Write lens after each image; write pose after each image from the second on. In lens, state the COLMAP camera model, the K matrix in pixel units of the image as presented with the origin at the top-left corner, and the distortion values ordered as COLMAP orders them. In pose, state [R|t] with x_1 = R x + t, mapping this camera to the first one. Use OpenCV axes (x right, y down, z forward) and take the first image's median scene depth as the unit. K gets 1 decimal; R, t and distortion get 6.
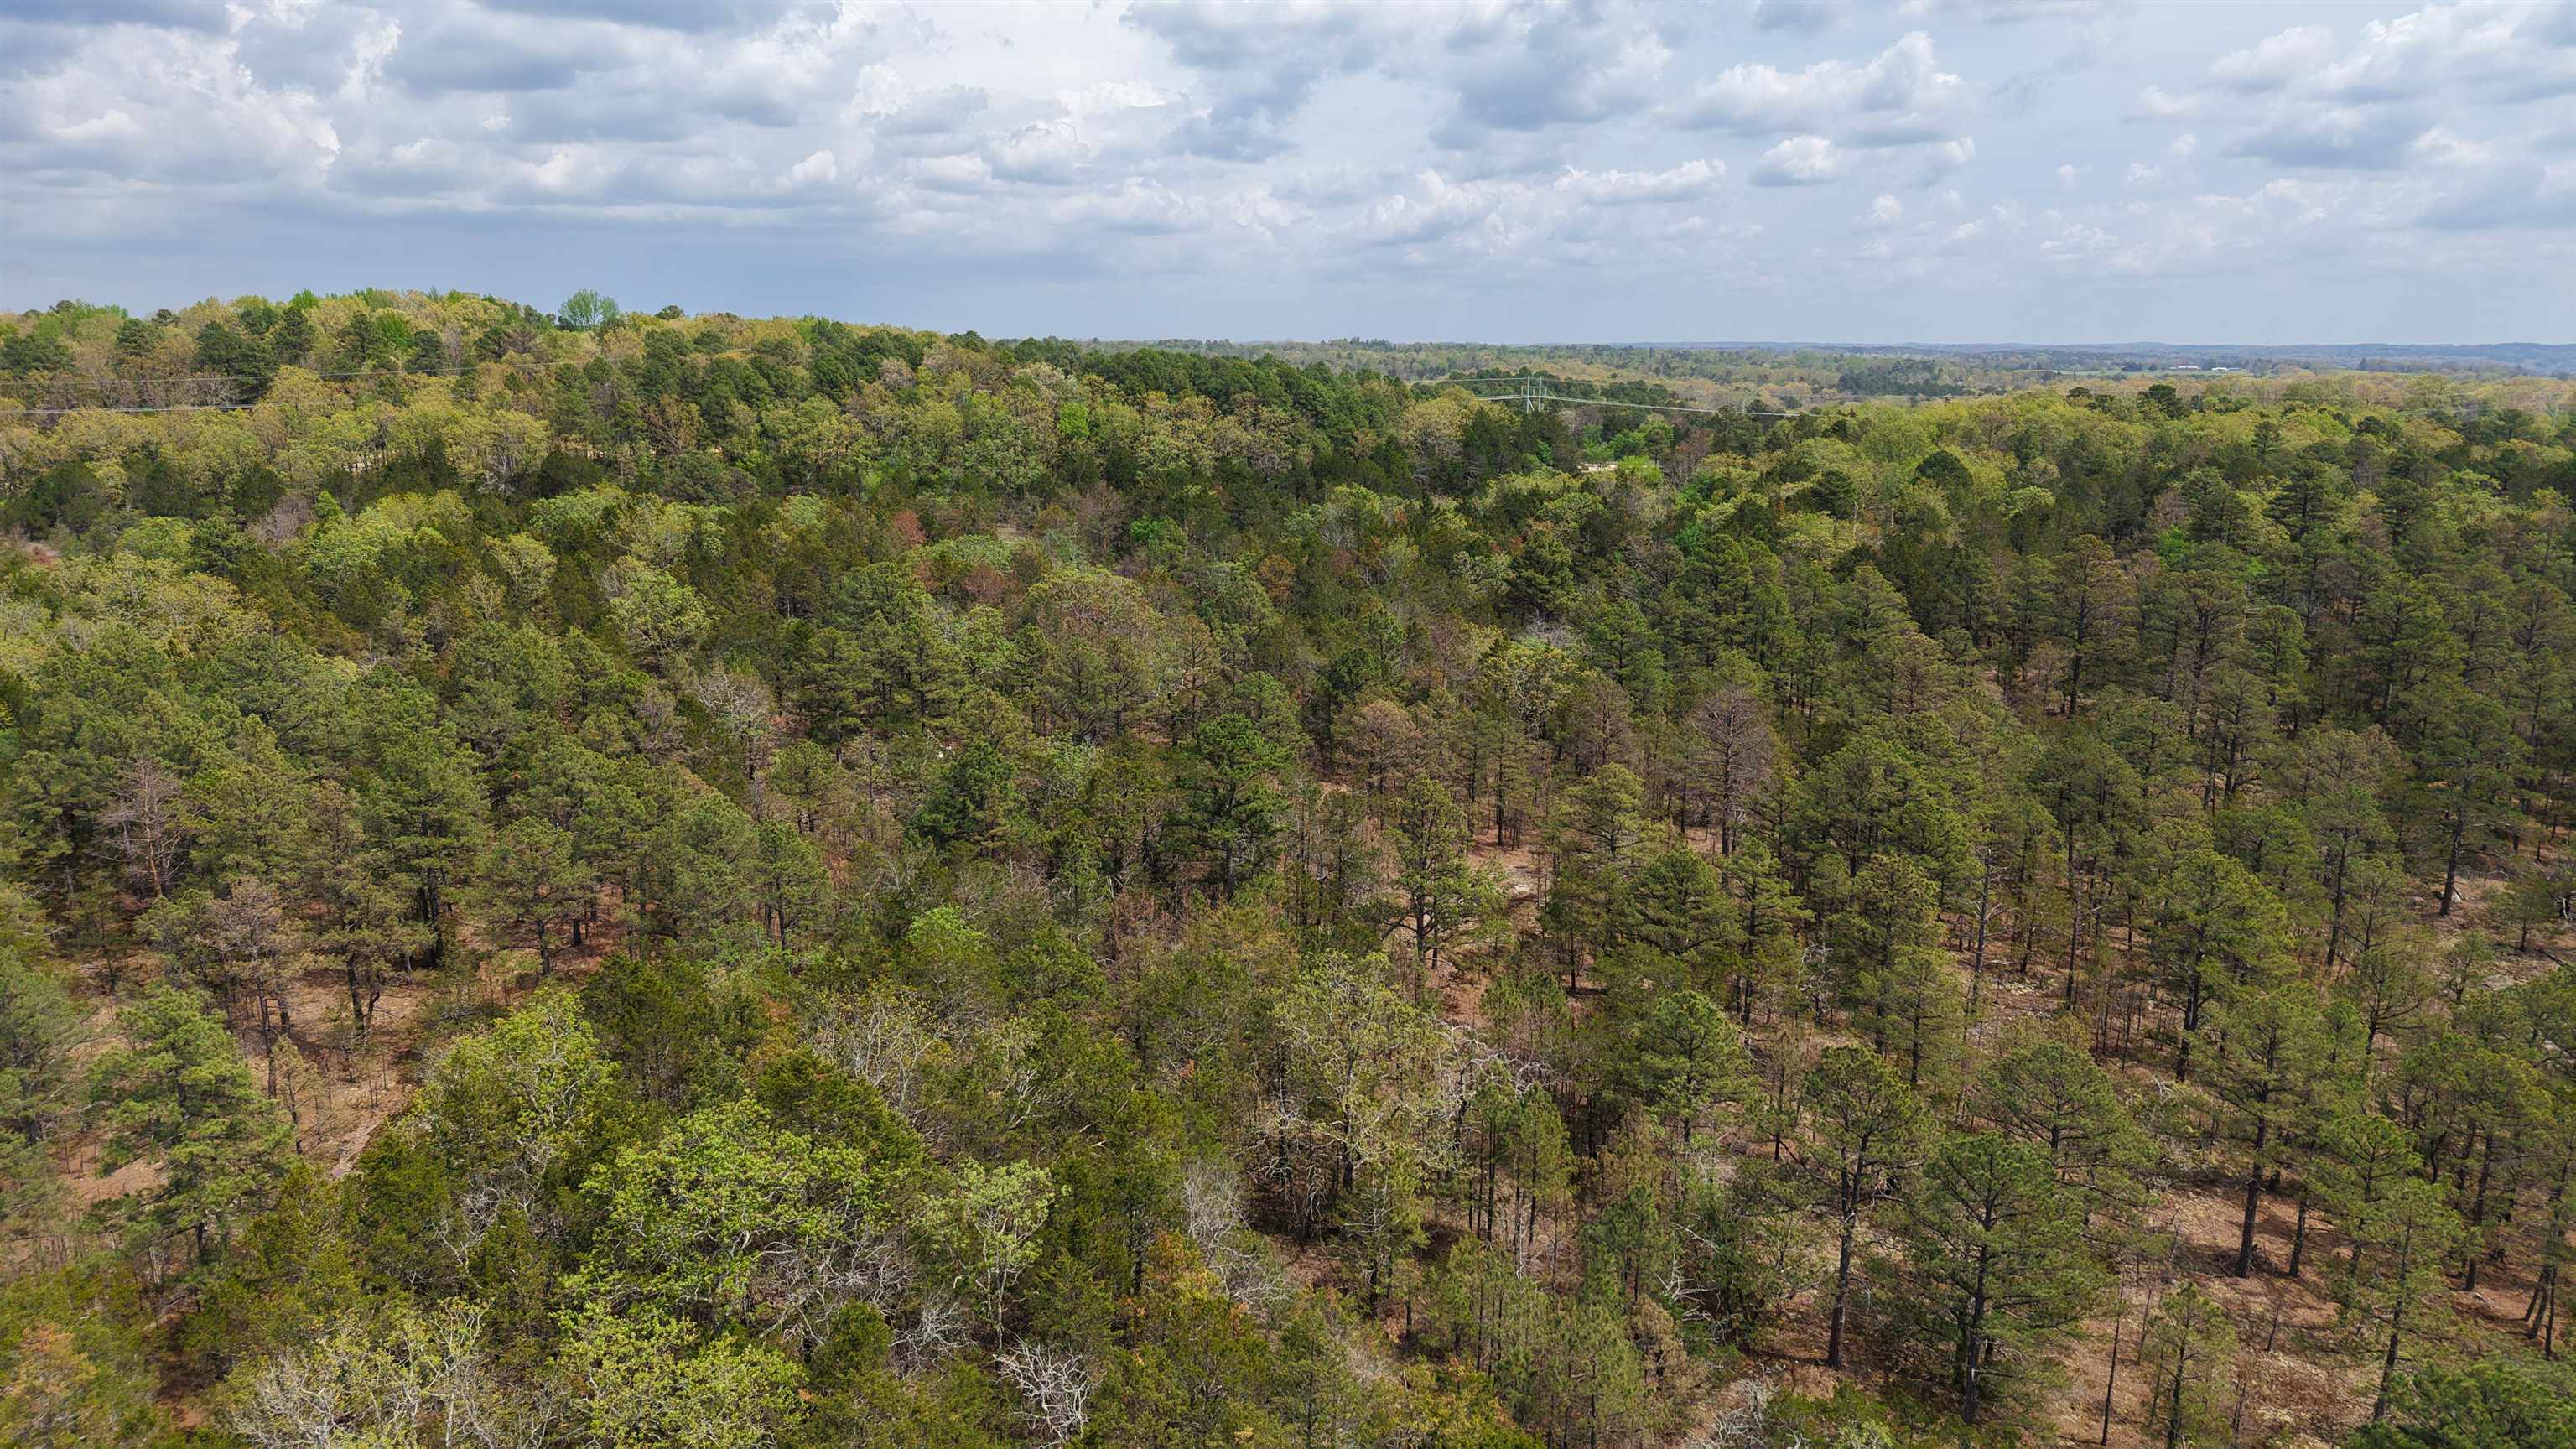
lens RADIAL K [[1732.3, 0, 1288.0], [0, 1732.3, 724.5], [0, 0, 1]] dist [0.021650, -0.019614]
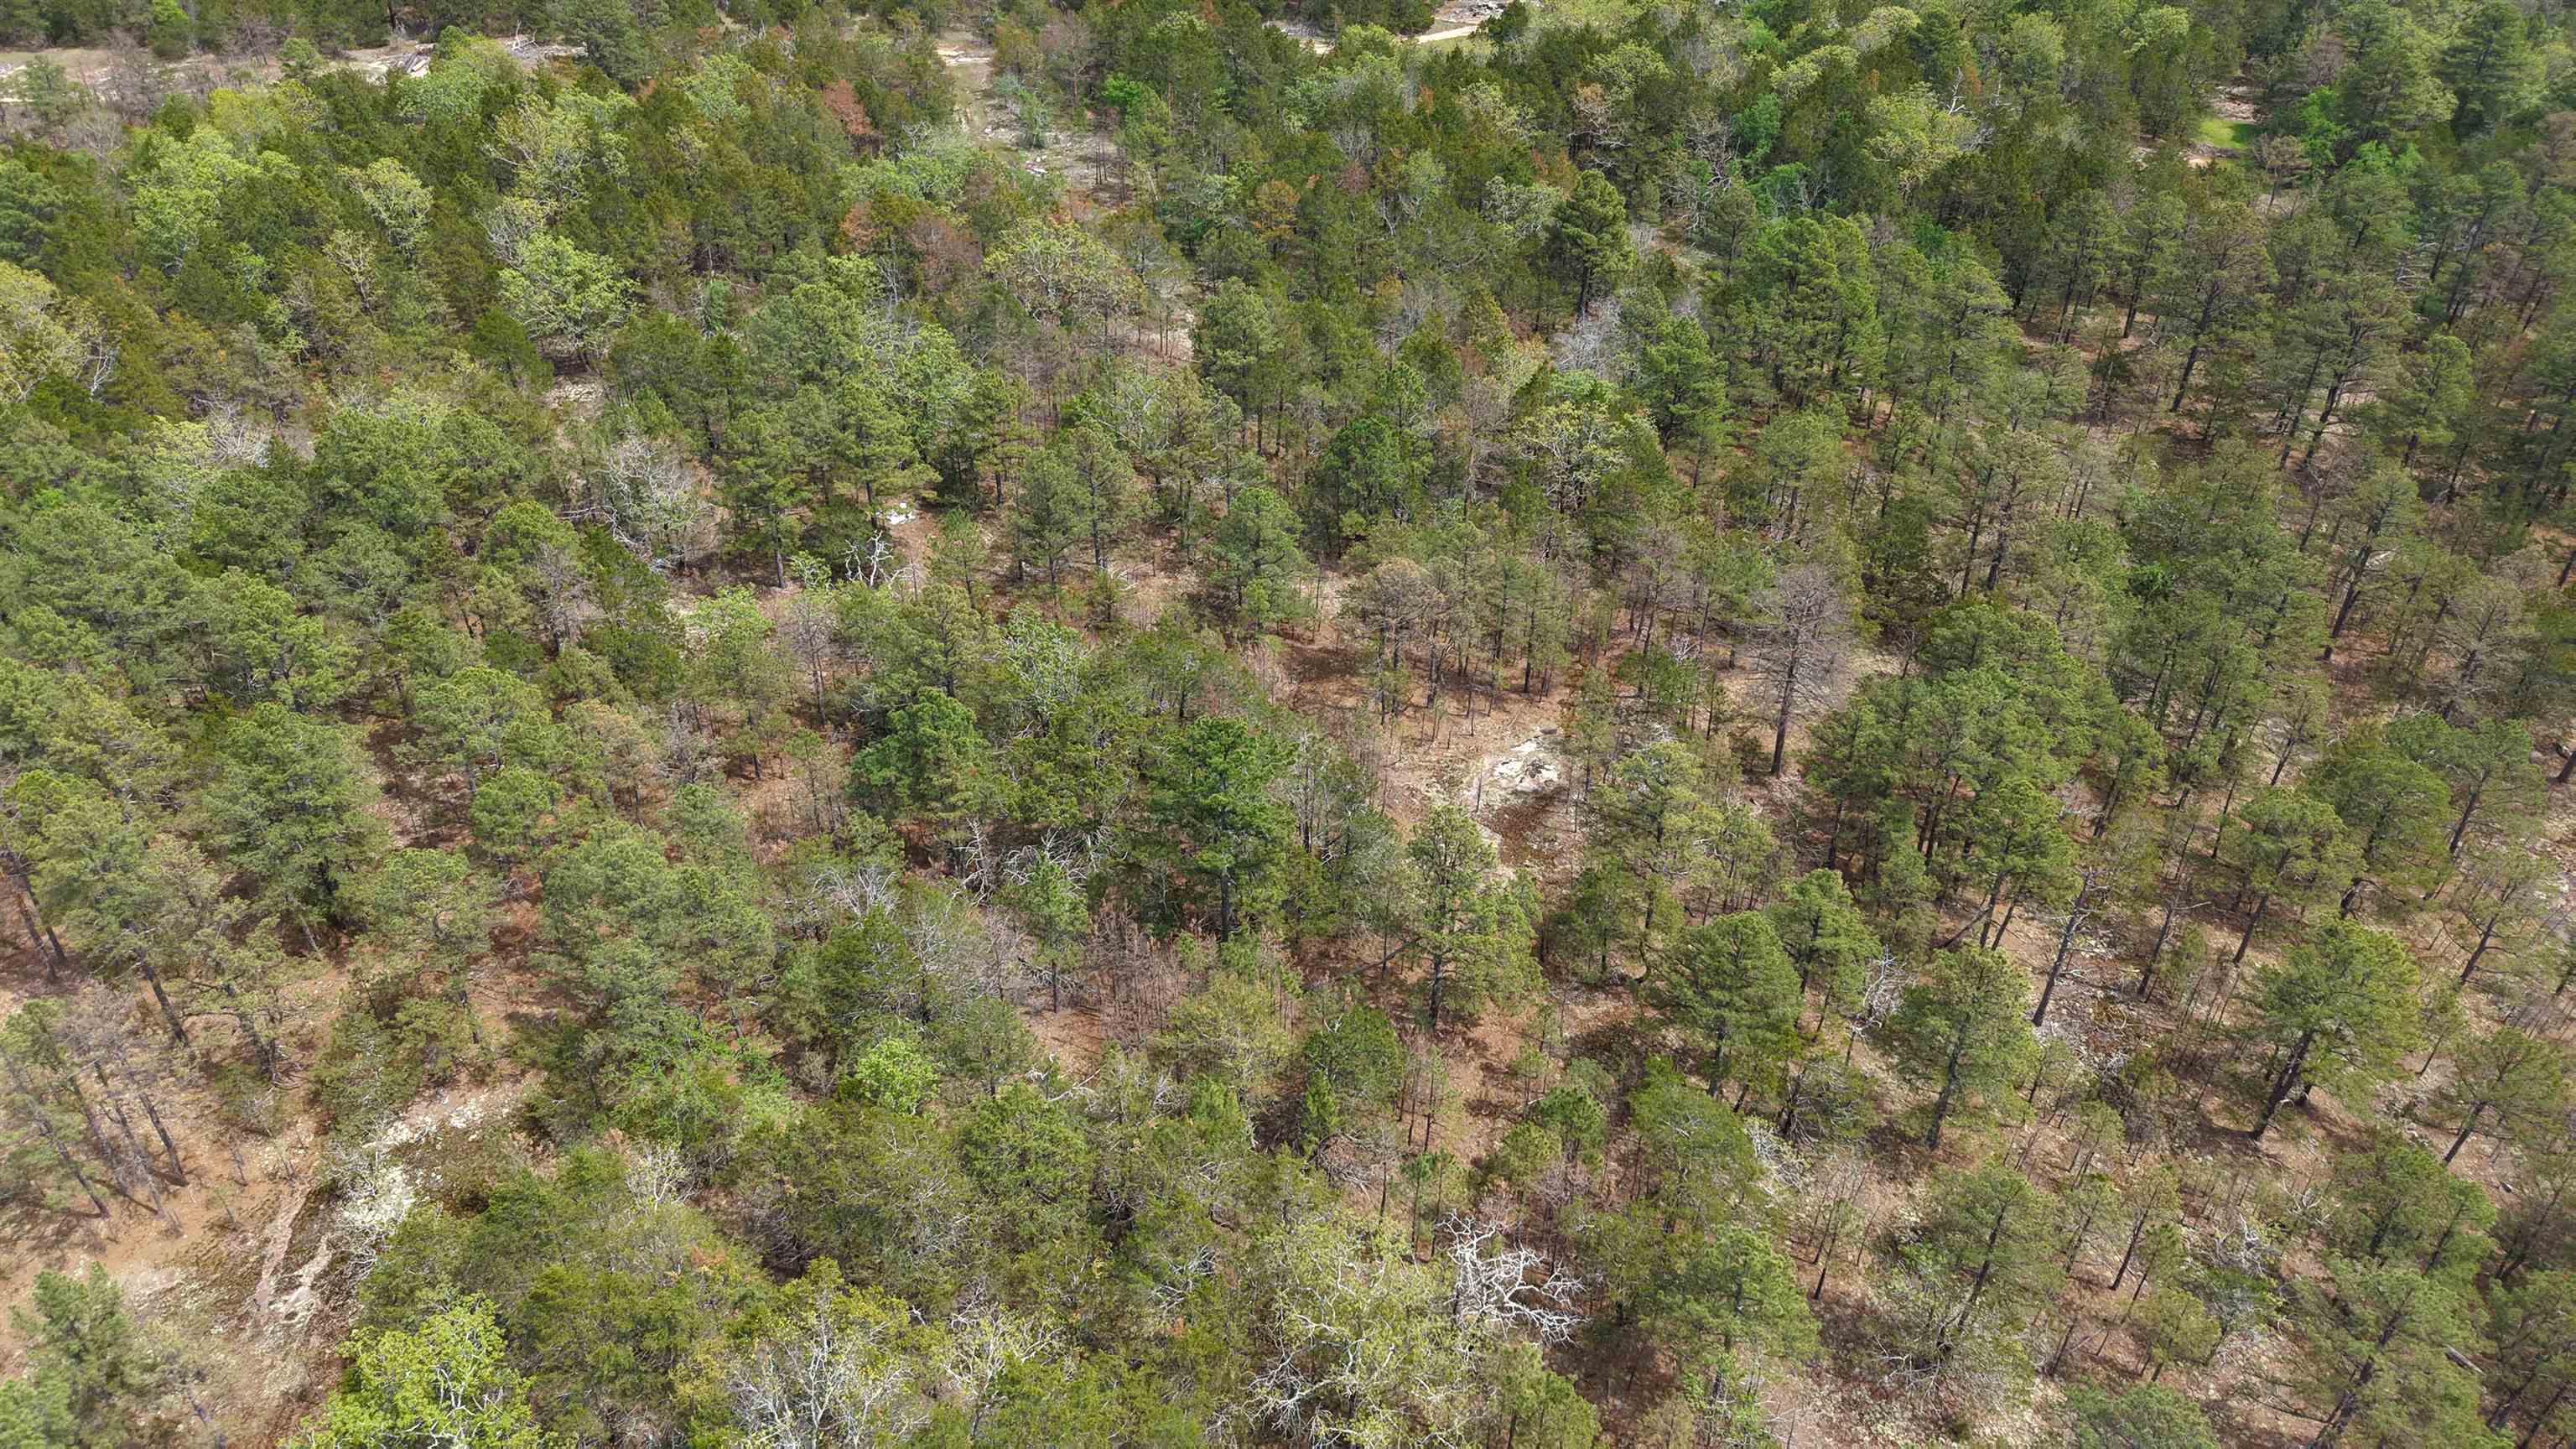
lens RADIAL K [[1732.3, 0, 1288.0], [0, 1732.3, 724.5], [0, 0, 1]] dist [0.021650, -0.019614]
pose [[0.999962, 0.007913, 0.003727, -0.002785], [-0.008727, 0.931659, 0.363230, -0.165487], [-0.000598, -0.363249, 0.931692, 0.111913]]
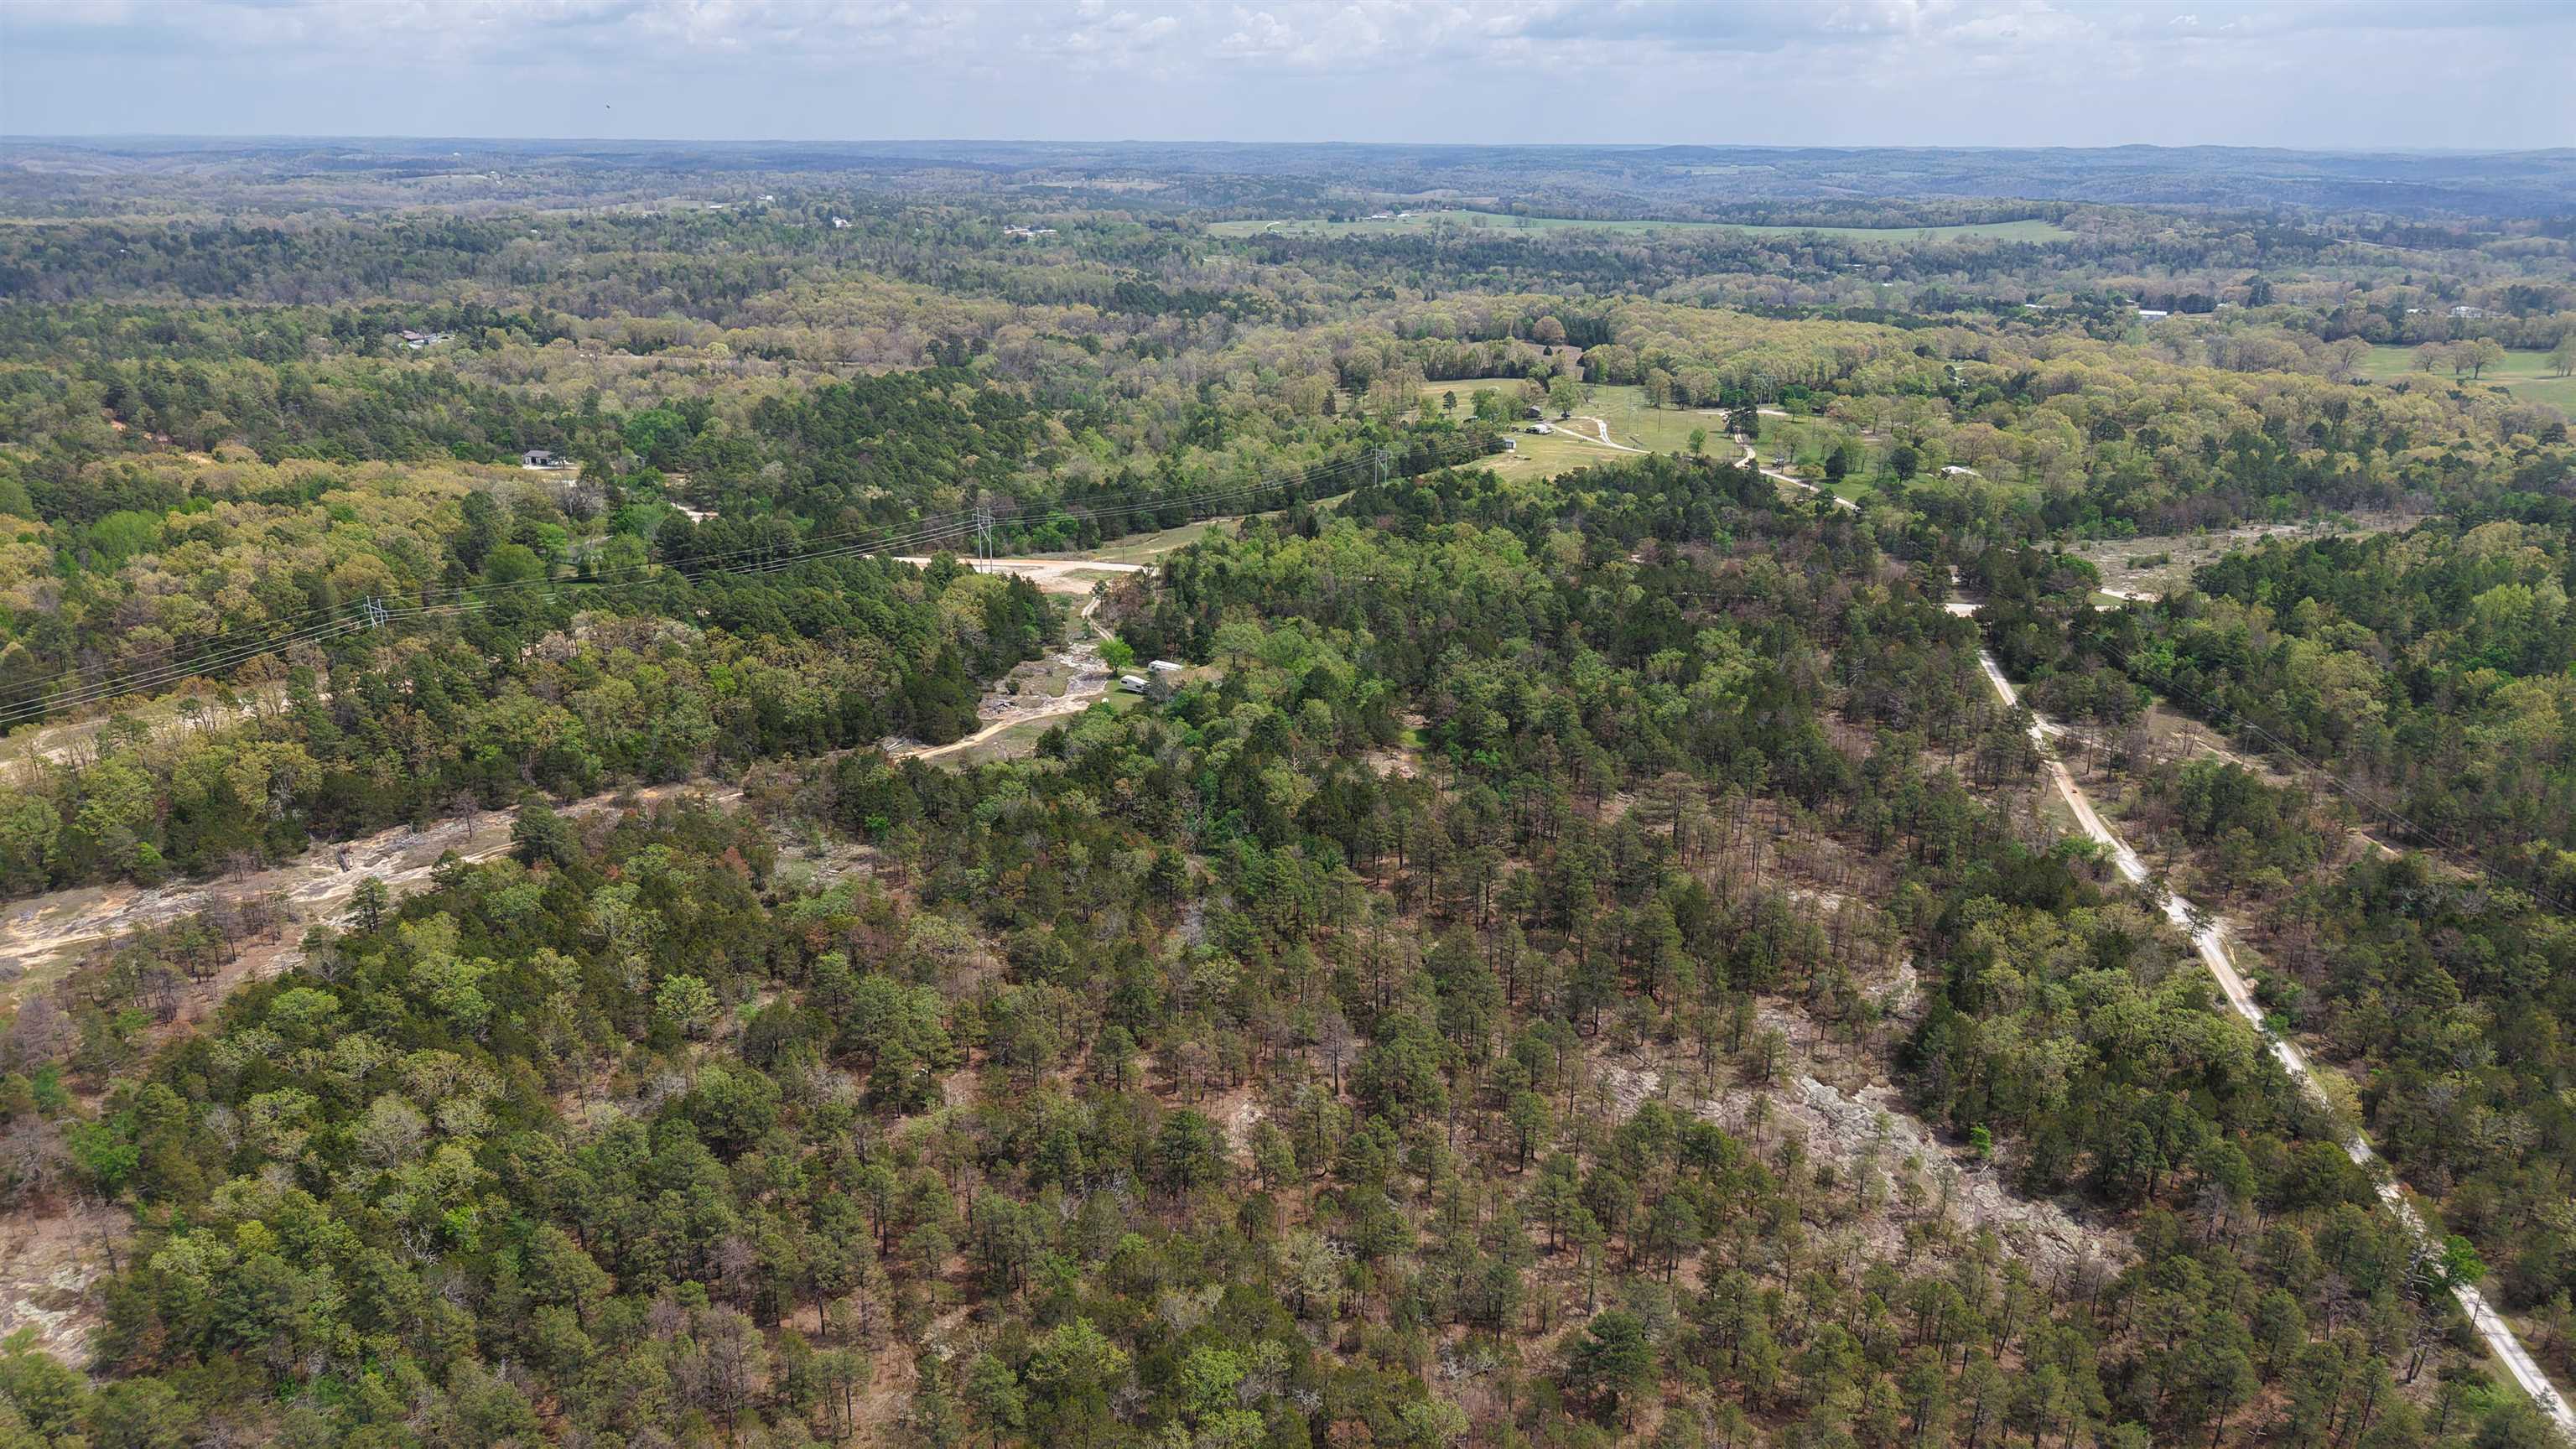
lens RADIAL K [[1754.6, 0, 1285.6], [0, 1754.6, 693.6], [0, 0, 1]] dist [0.042327, -0.058044]
pose [[0.909701, -0.123771, 0.396390, -0.444798], [0.082258, 0.989343, 0.120139, -0.475549], [-0.407035, -0.076684, 0.910188, -0.706457]]
